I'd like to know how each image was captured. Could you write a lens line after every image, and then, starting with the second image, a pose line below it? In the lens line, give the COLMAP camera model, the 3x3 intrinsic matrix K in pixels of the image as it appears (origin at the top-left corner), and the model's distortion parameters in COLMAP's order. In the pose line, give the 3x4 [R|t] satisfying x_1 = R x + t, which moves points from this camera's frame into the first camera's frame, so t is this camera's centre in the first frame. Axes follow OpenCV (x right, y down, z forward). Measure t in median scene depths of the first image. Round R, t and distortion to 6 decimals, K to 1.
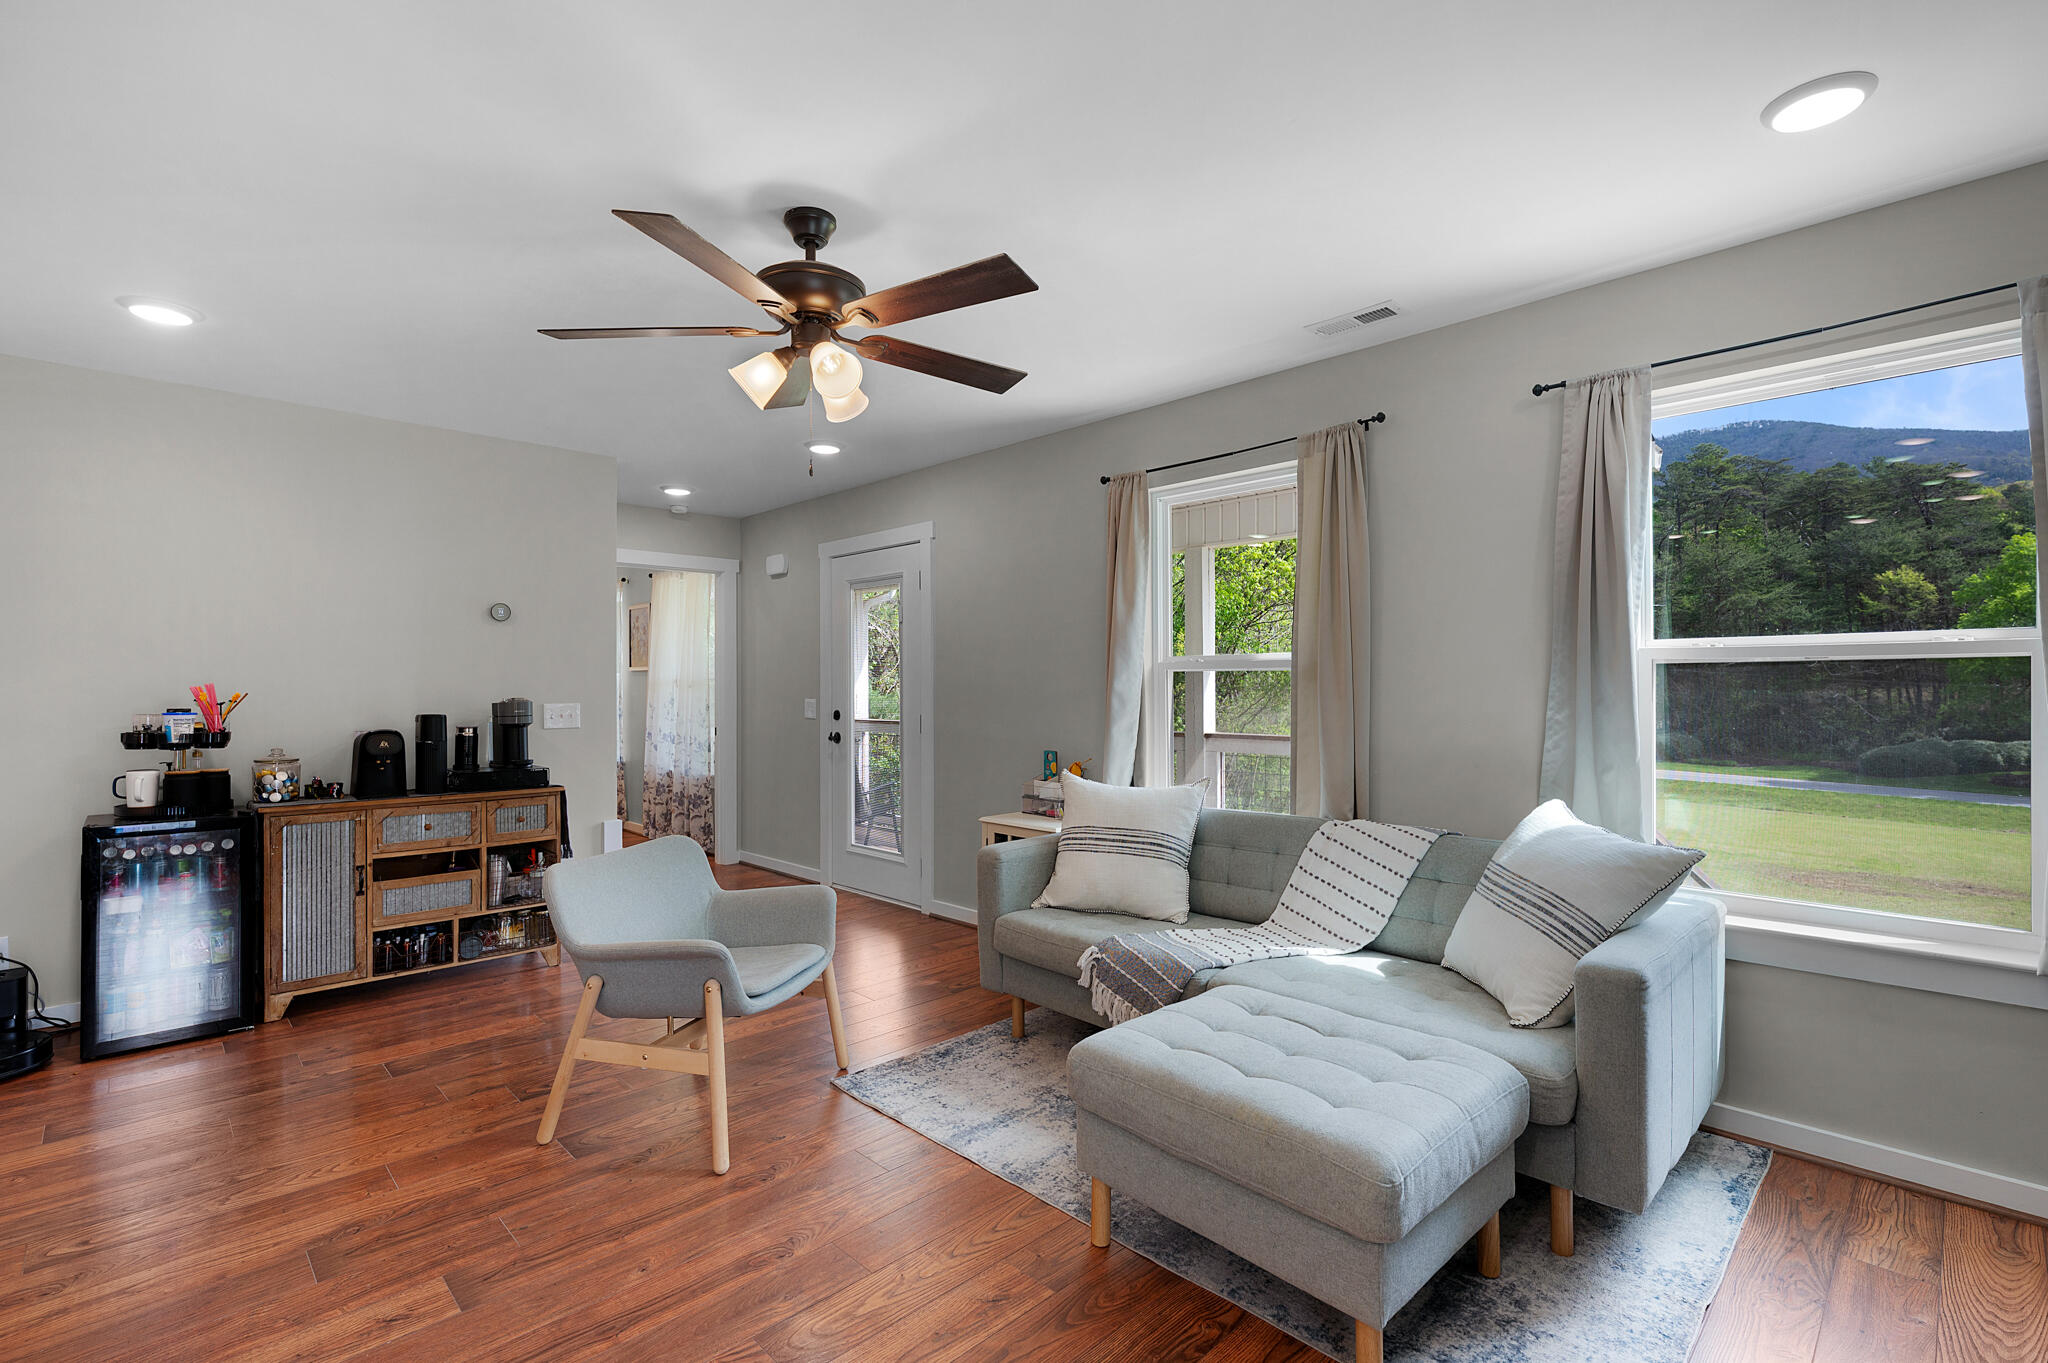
lens RADIAL K [[923.9, 0, 1020.4], [0, 923.9, 681.3], [0, 0, 1]] dist [0.002716, 0.000448]
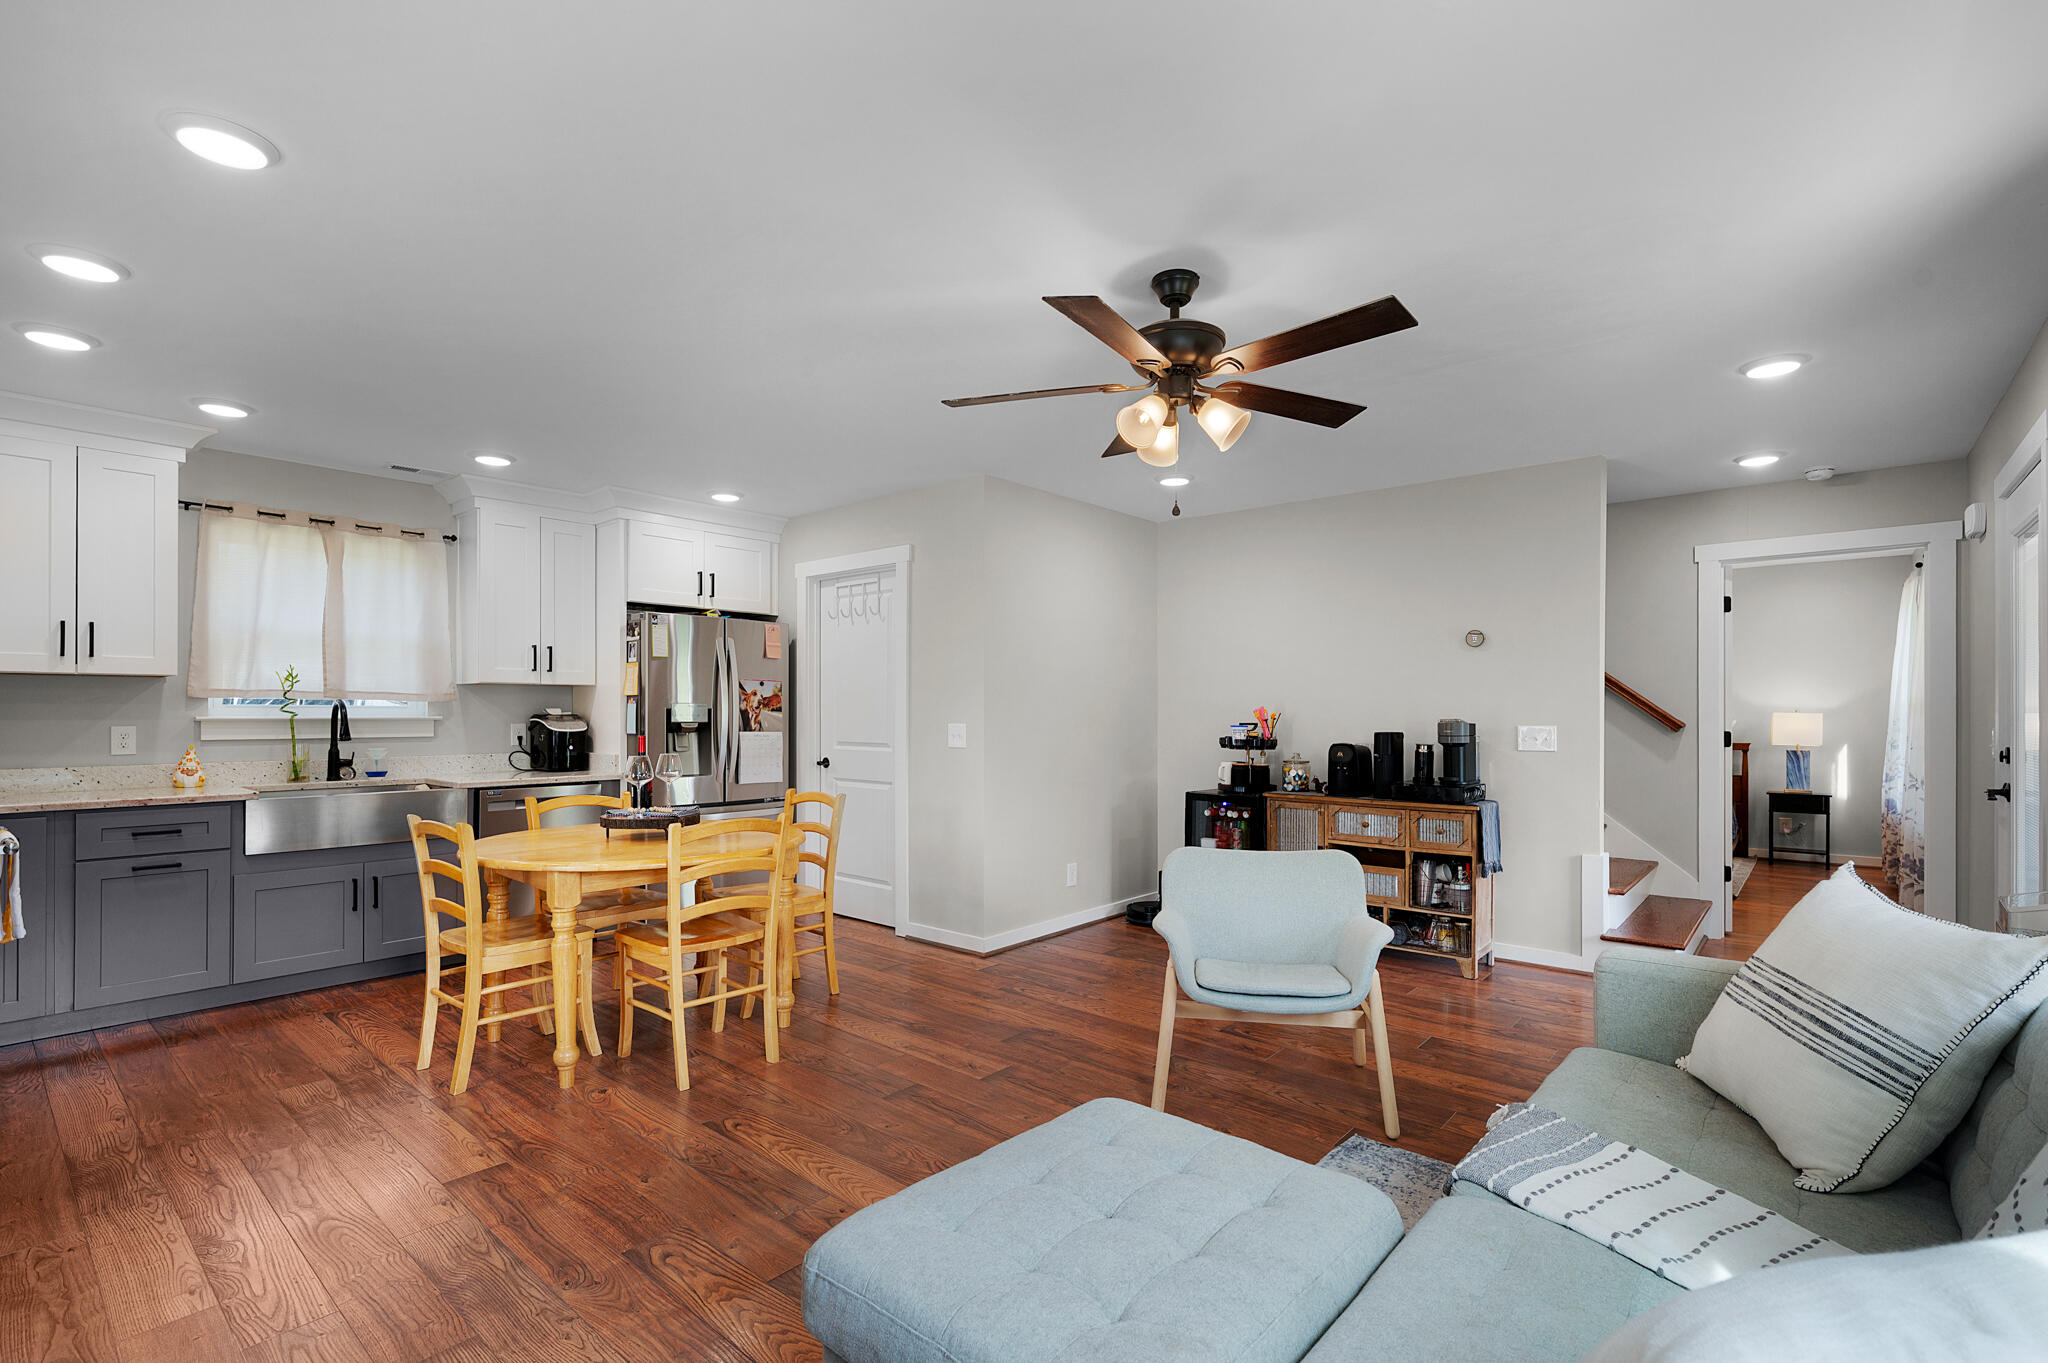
lens RADIAL K [[923.9, 0, 1019.4], [0, 923.9, 710.6], [0, 0, 1]] dist [0.002716, 0.000448]
pose [[0.097674, 0.002824, -0.995214, 0.487213], [0.006727, 0.999971, 0.003498, 0.001341], [0.995196, -0.007037, 0.097652, 0.412358]]
